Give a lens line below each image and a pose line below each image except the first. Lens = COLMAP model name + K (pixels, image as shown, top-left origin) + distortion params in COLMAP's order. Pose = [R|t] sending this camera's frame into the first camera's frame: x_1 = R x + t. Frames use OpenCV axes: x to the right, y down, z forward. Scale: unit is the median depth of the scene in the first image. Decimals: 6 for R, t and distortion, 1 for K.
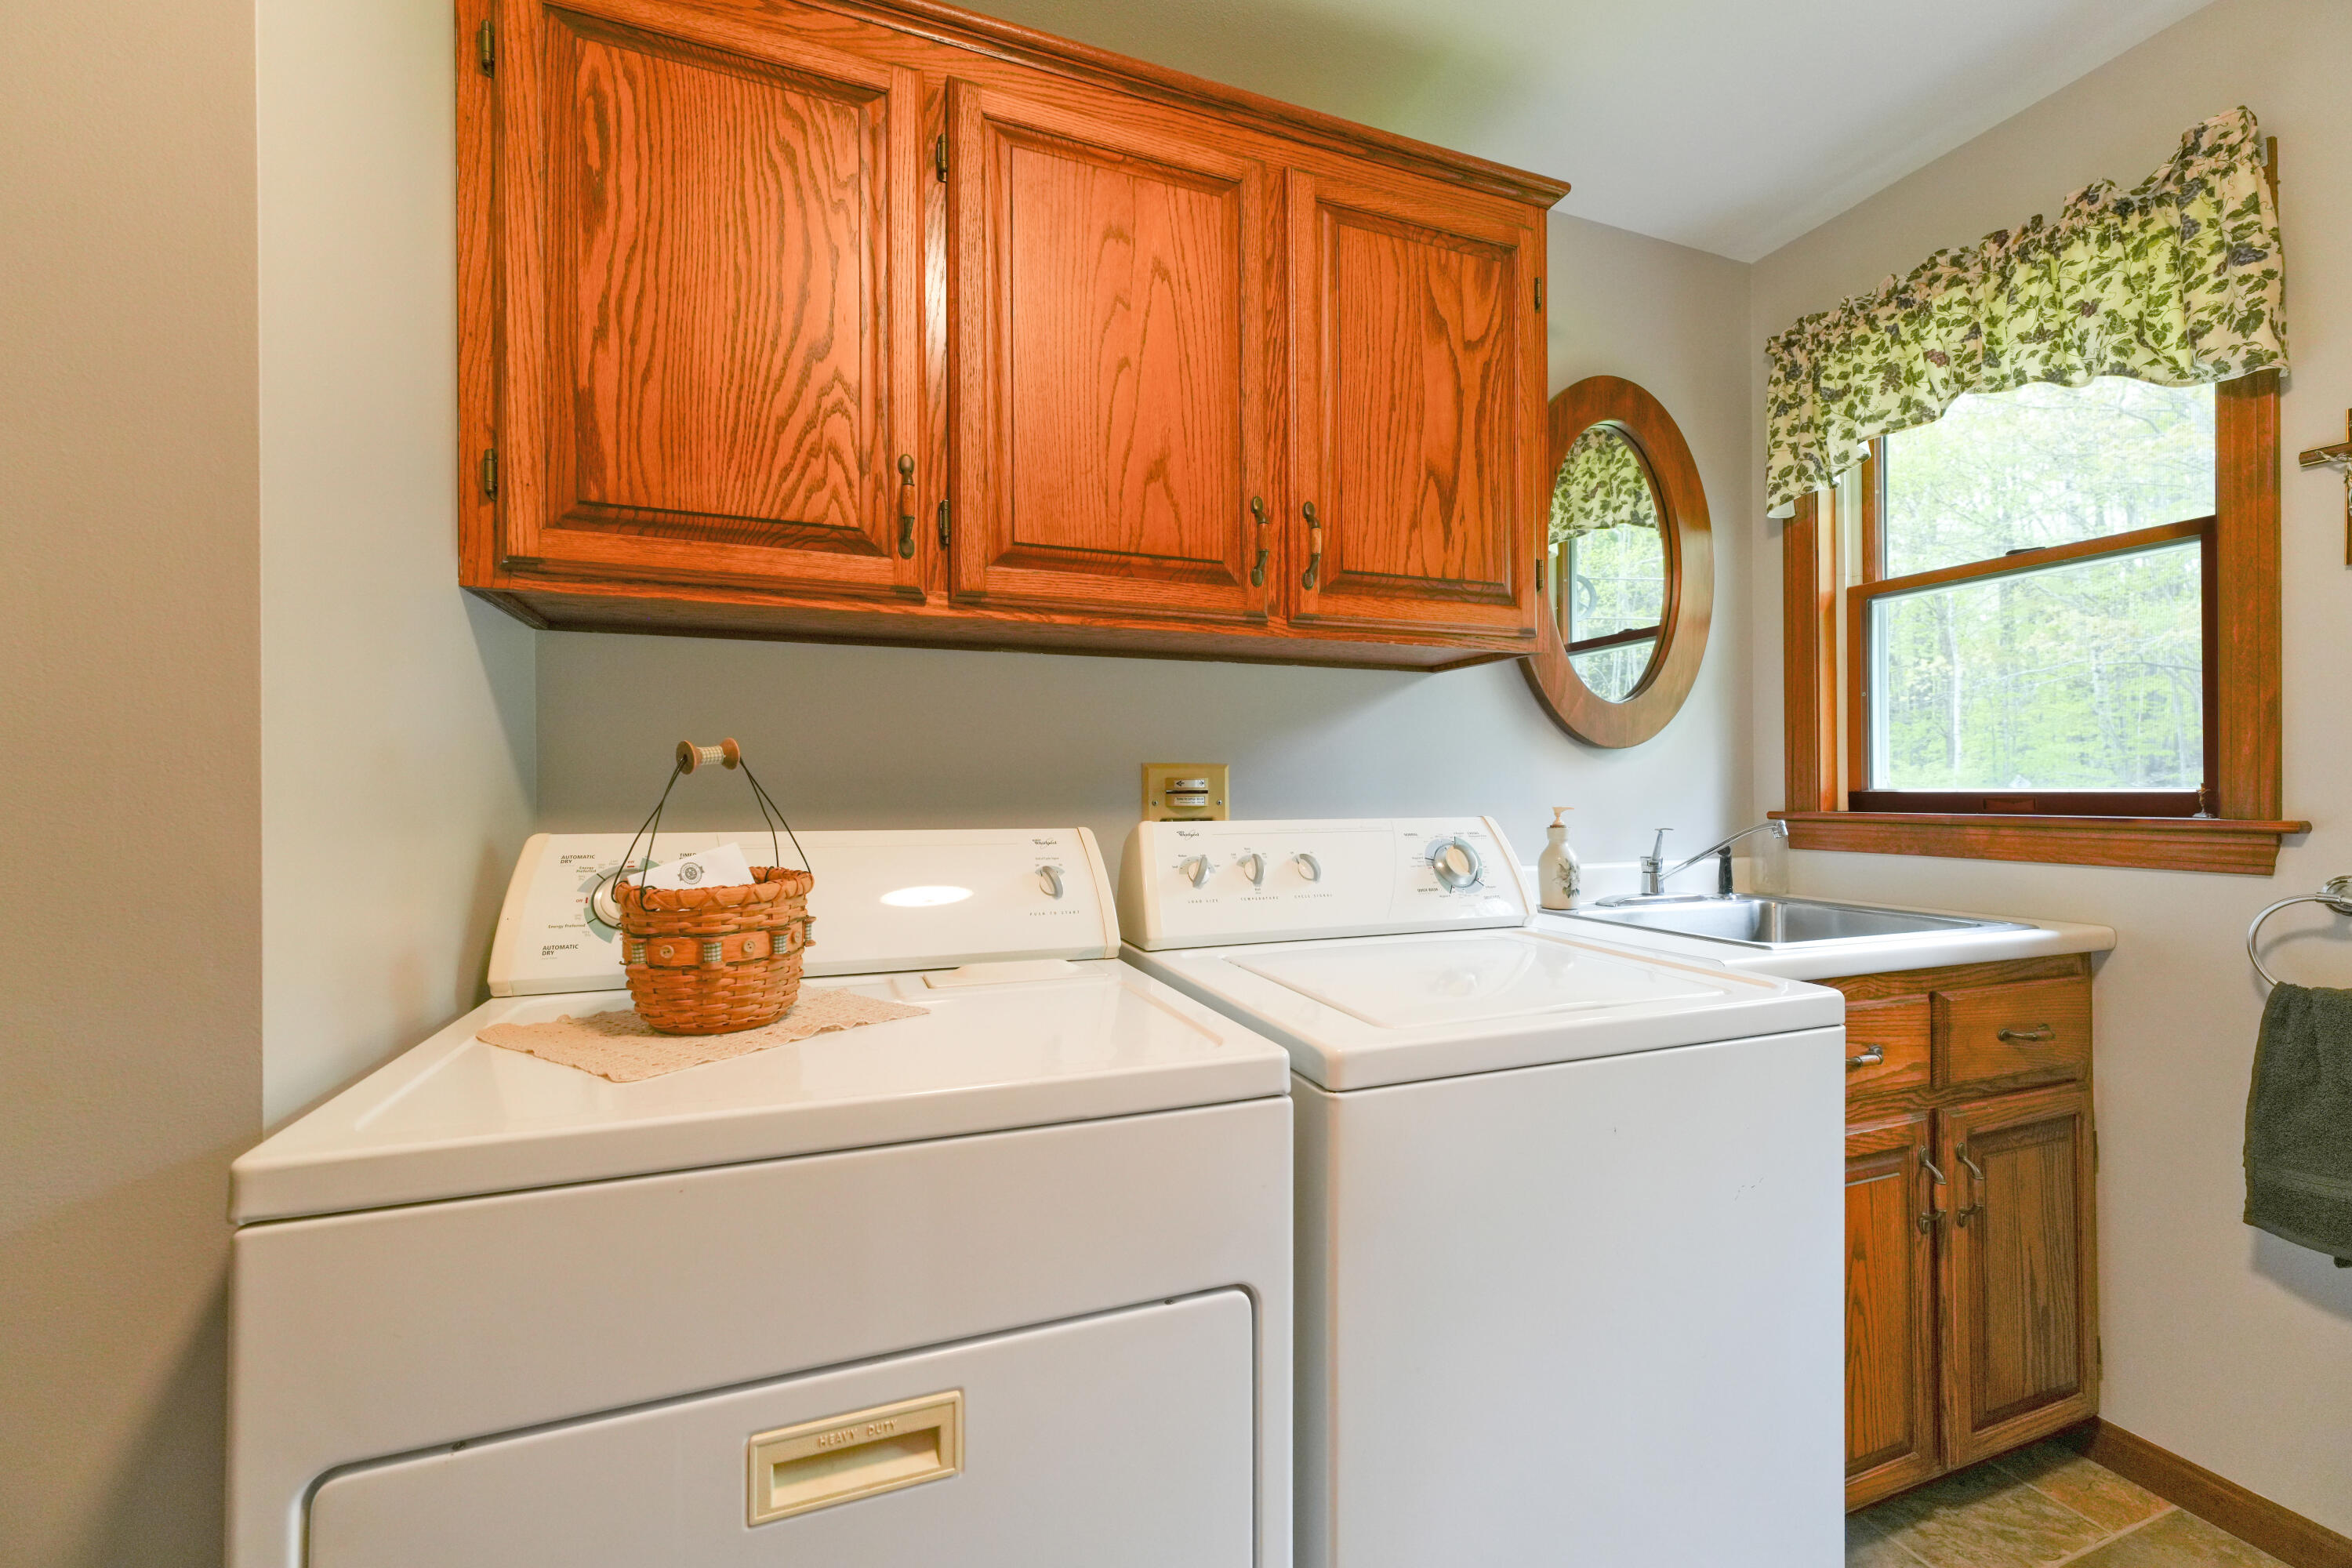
lens RADIAL K [[967.1, 0, 1179.5], [0, 967.1, 784.3], [0, 0, 1]] dist [0.003467, 0.000308]
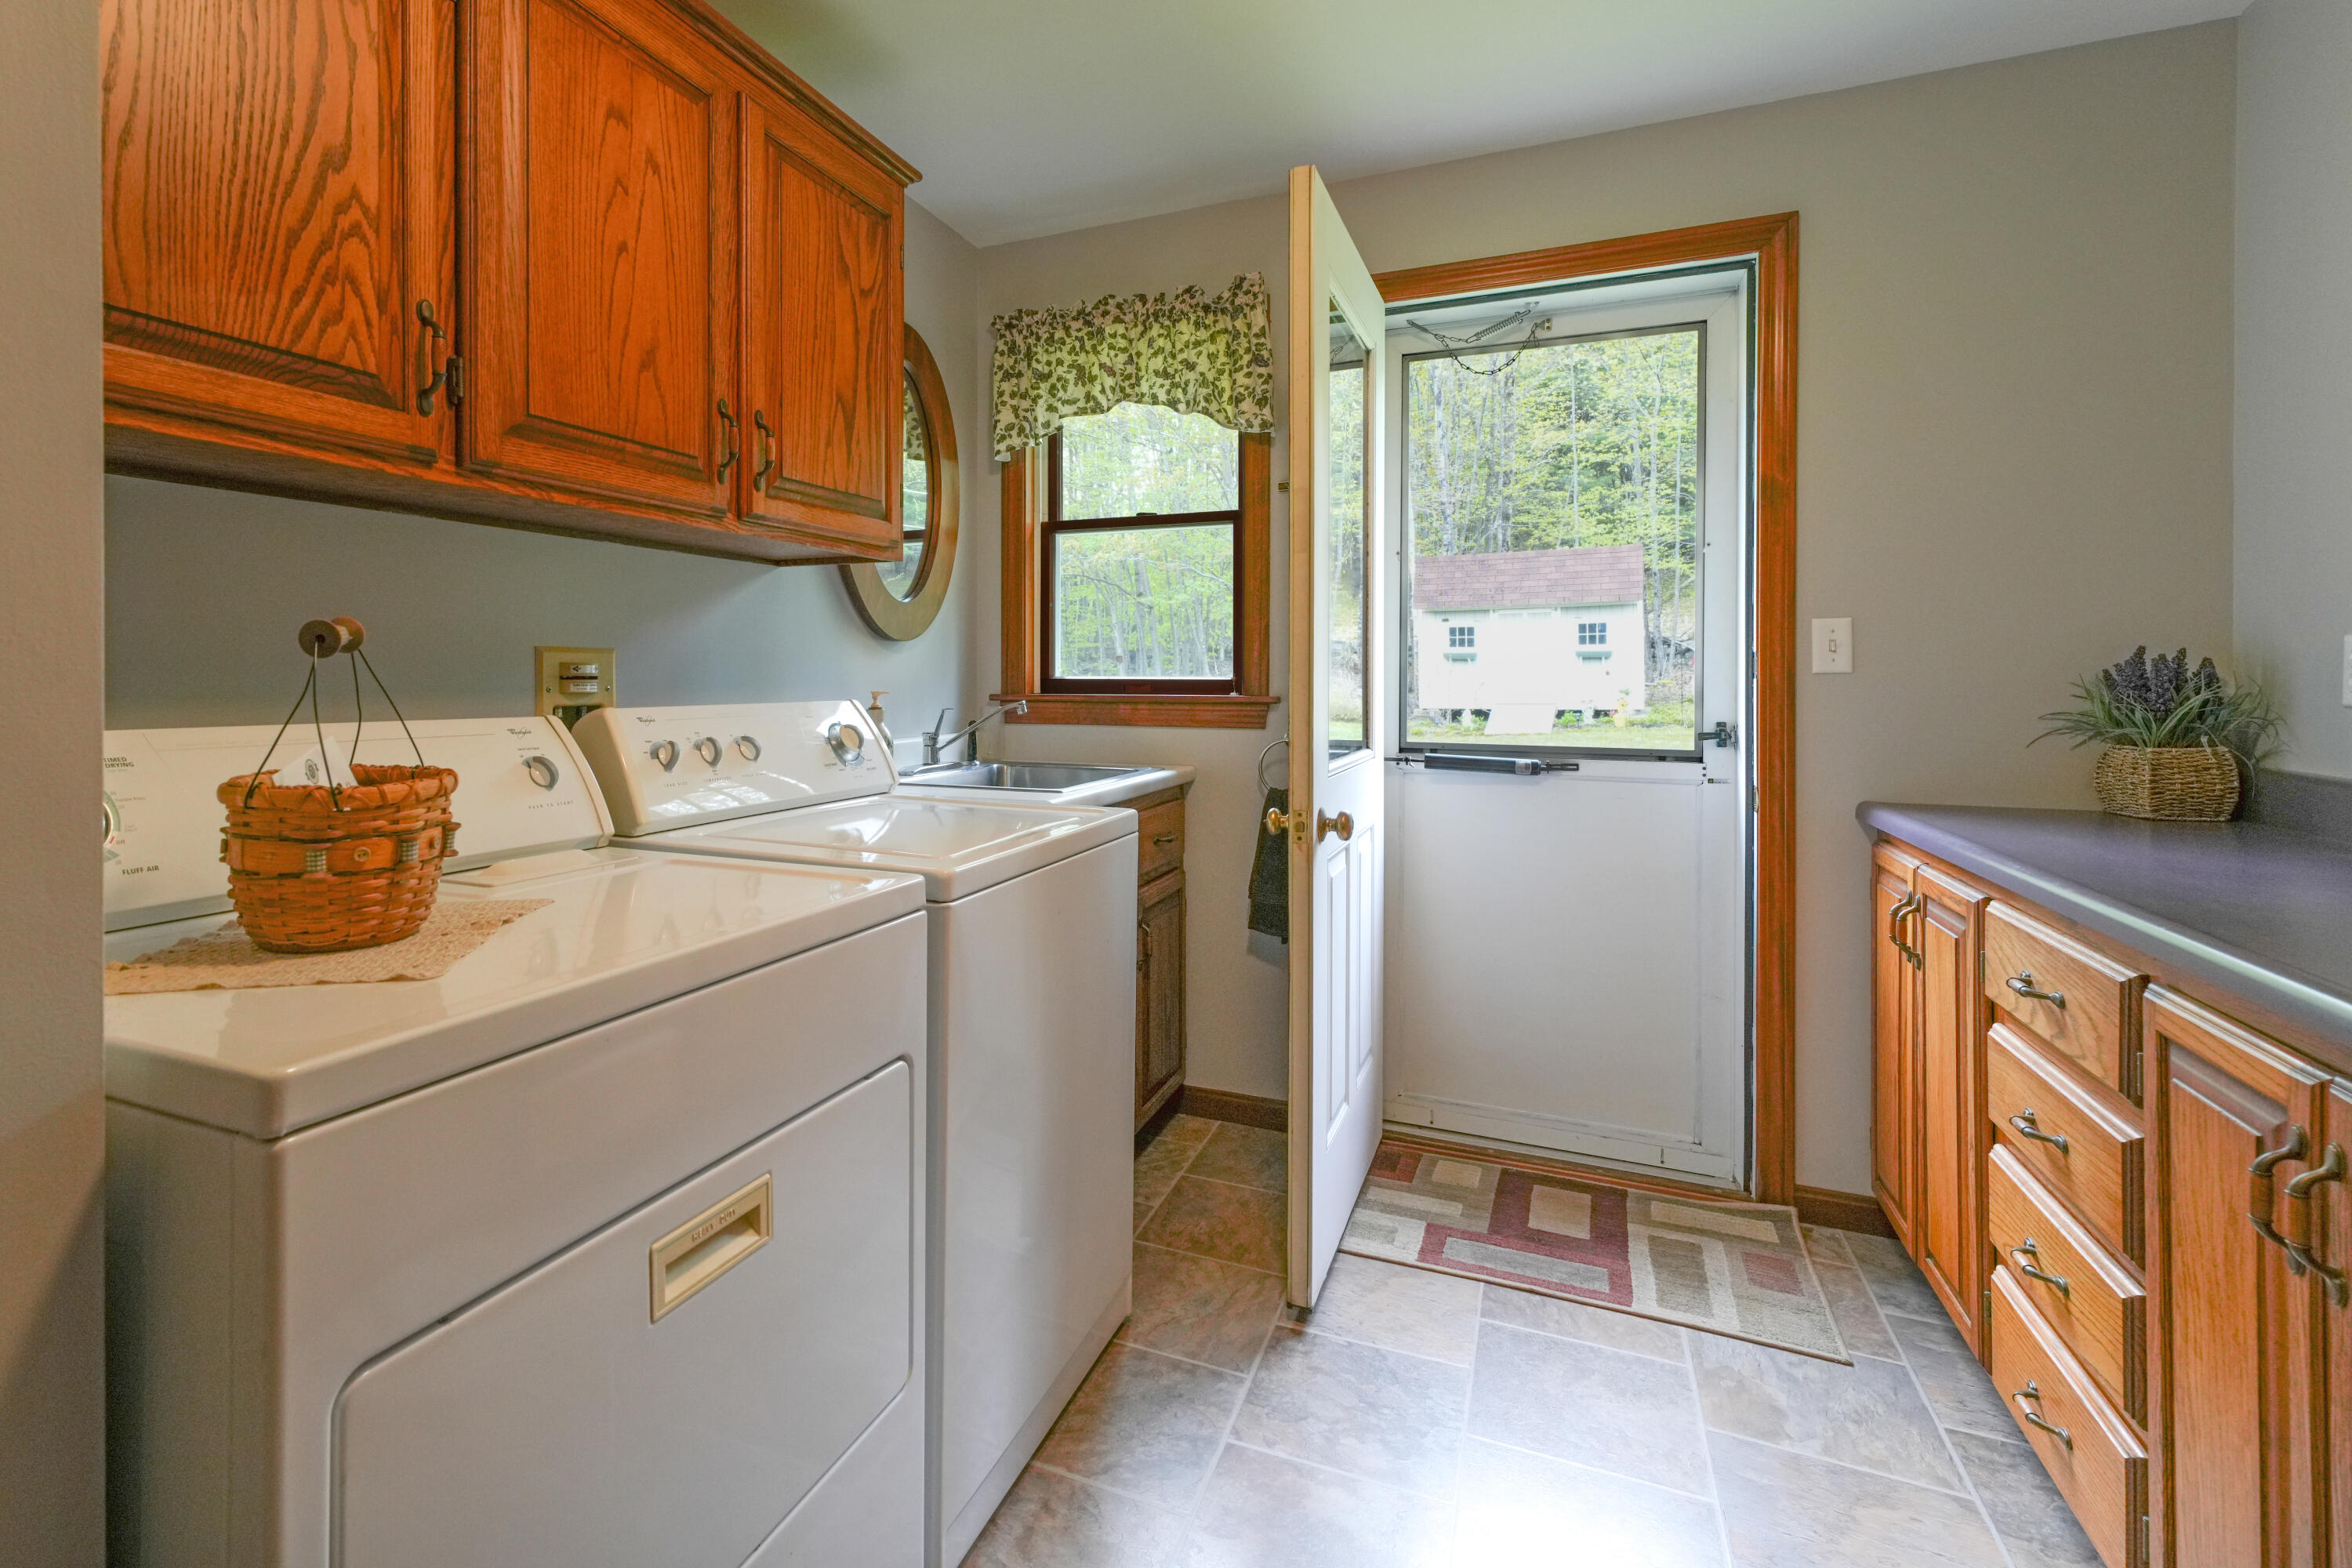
lens RADIAL K [[967.1, 0, 1173.1], [0, 967.1, 675.6], [0, 0, 1]] dist [0.003467, 0.000308]
pose [[0.693115, 0.005060, 0.720809, -0.293578], [-0.009582, 0.999952, 0.002193, -0.001854], [-0.720763, -0.008427, 0.693130, -0.078277]]
